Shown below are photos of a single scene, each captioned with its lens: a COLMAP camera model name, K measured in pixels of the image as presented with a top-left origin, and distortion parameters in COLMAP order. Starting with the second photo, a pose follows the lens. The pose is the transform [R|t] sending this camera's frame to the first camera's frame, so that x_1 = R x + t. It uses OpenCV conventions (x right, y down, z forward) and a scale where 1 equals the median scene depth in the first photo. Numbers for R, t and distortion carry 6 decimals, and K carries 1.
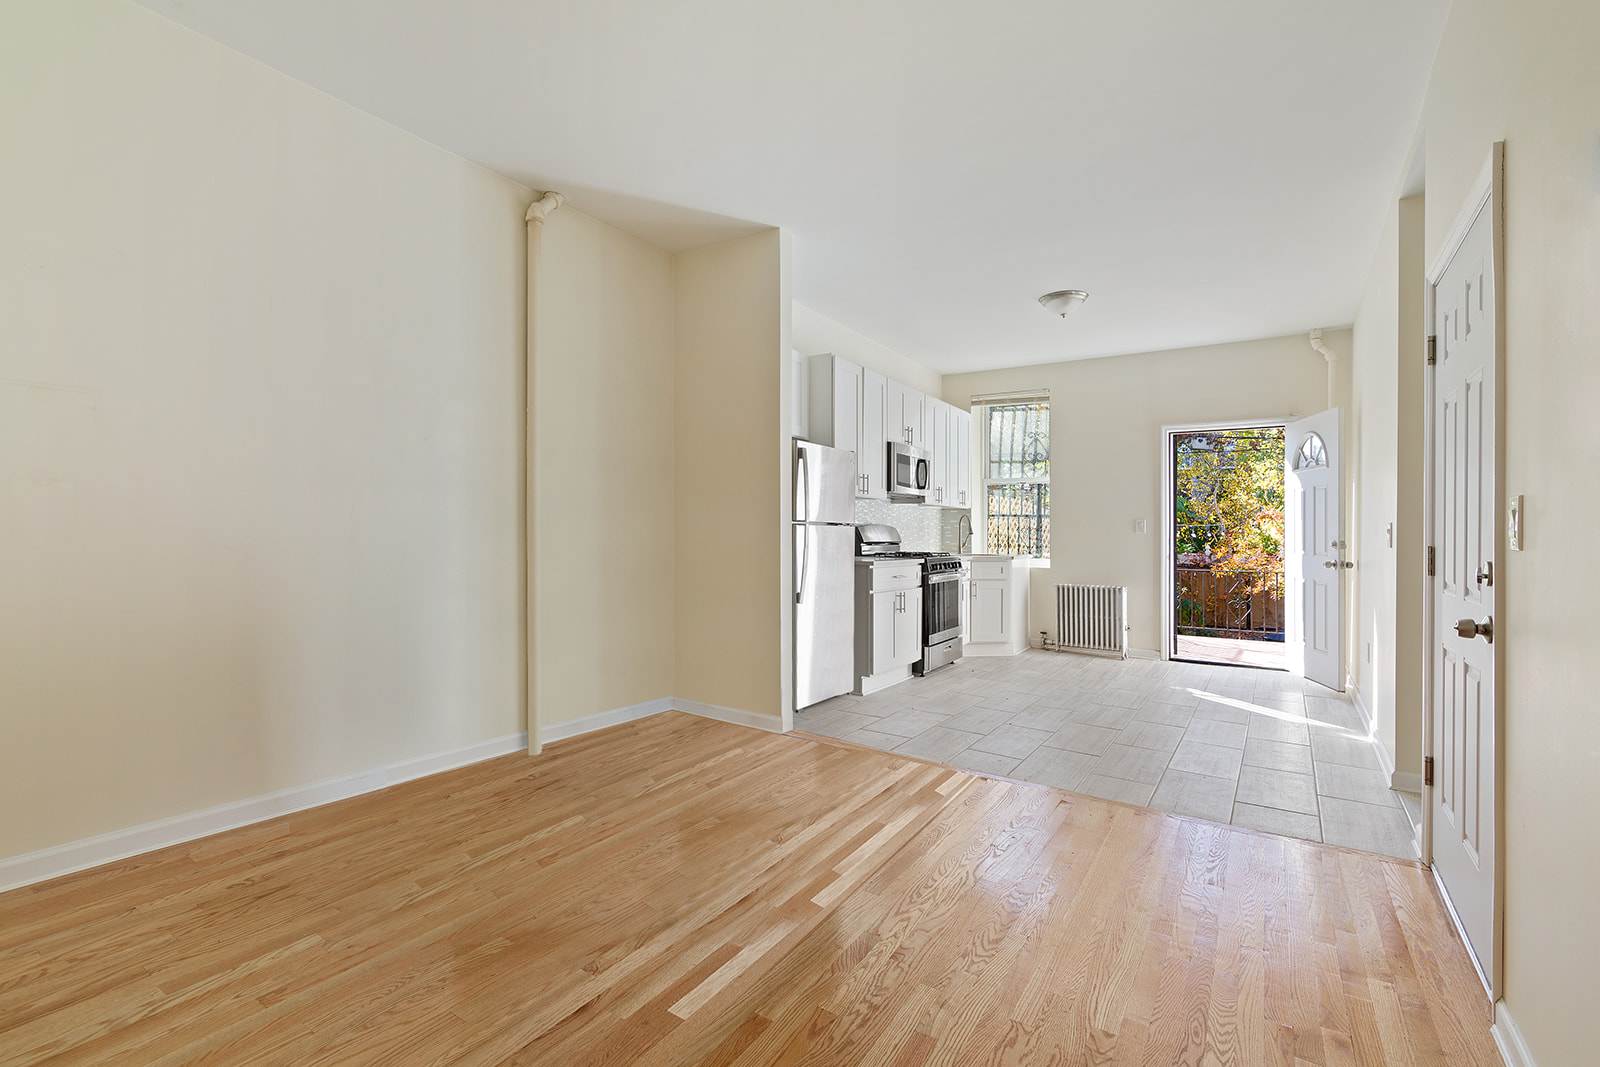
lens RADIAL K [[707.0, 0, 800.0], [0, 707.0, 533.5], [0, 0, 1]] dist [0.000217, -0.000019]
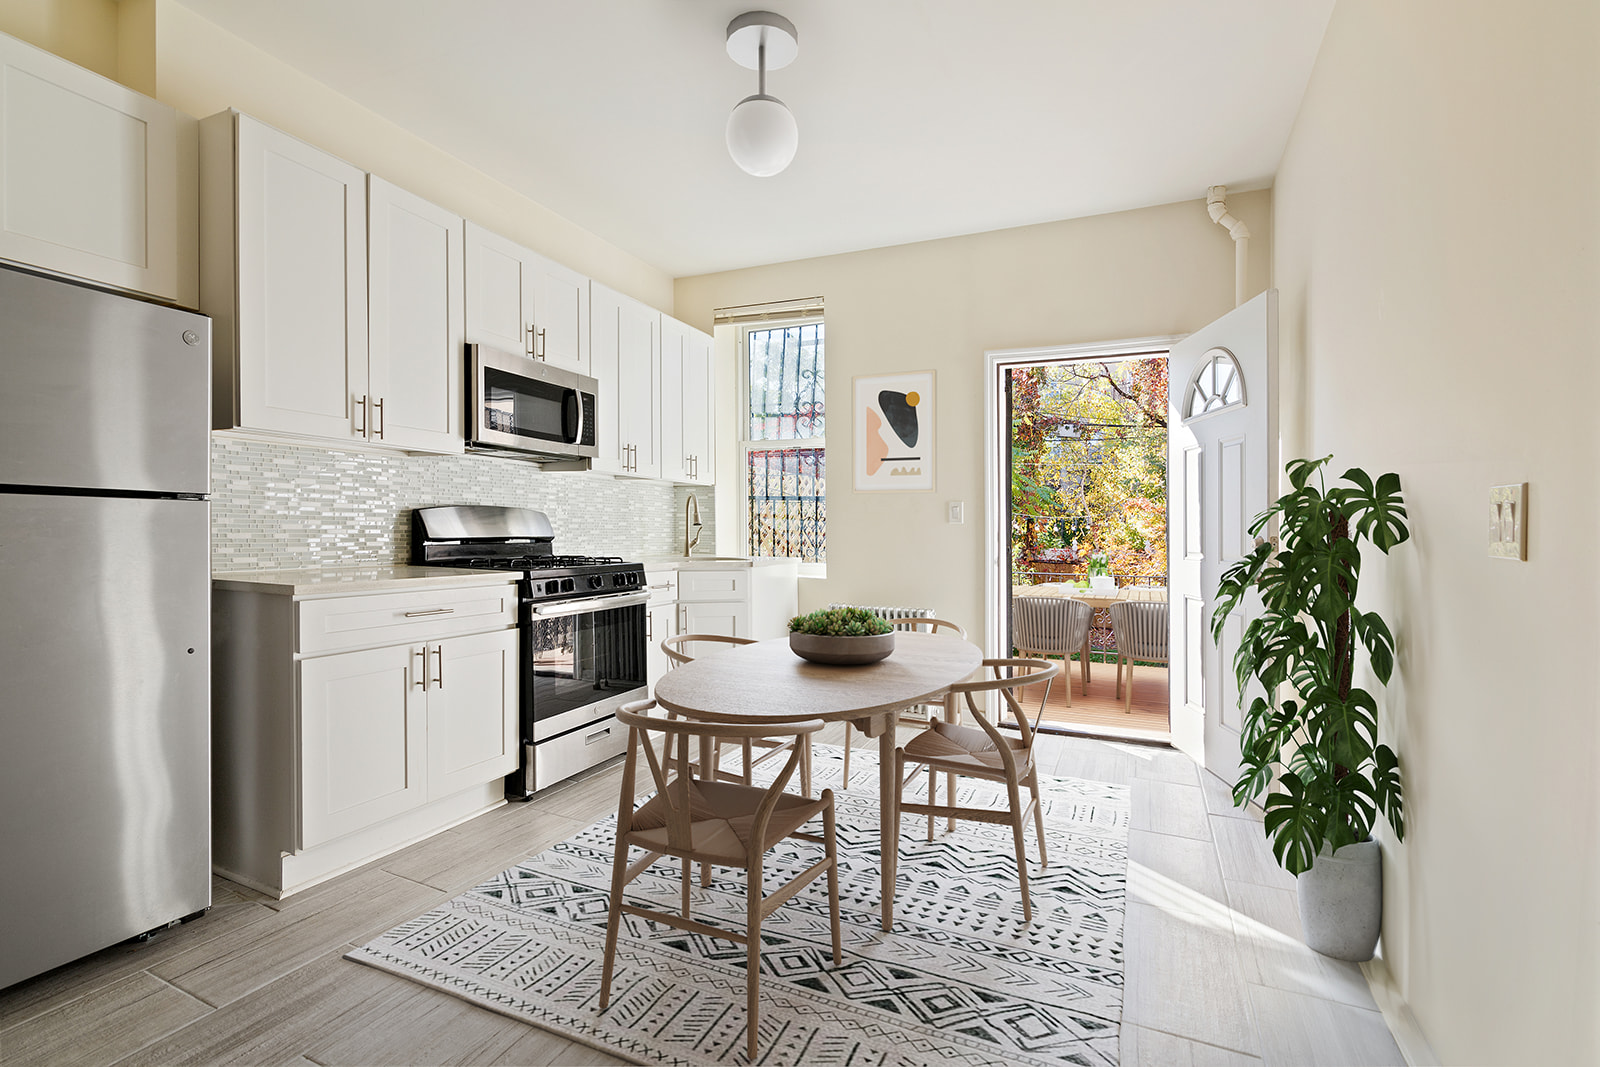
lens RADIAL K [[706.8, 0, 798.4], [0, 706.8, 518.4], [0, 0, 1]] dist [0.000451, 0.000065]
pose [[0.989700, 0.004175, 0.143099, 0.253524], [-0.002359, 0.999915, -0.012857, 0.003076], [-0.143140, 0.012387, 0.989625, 0.398905]]
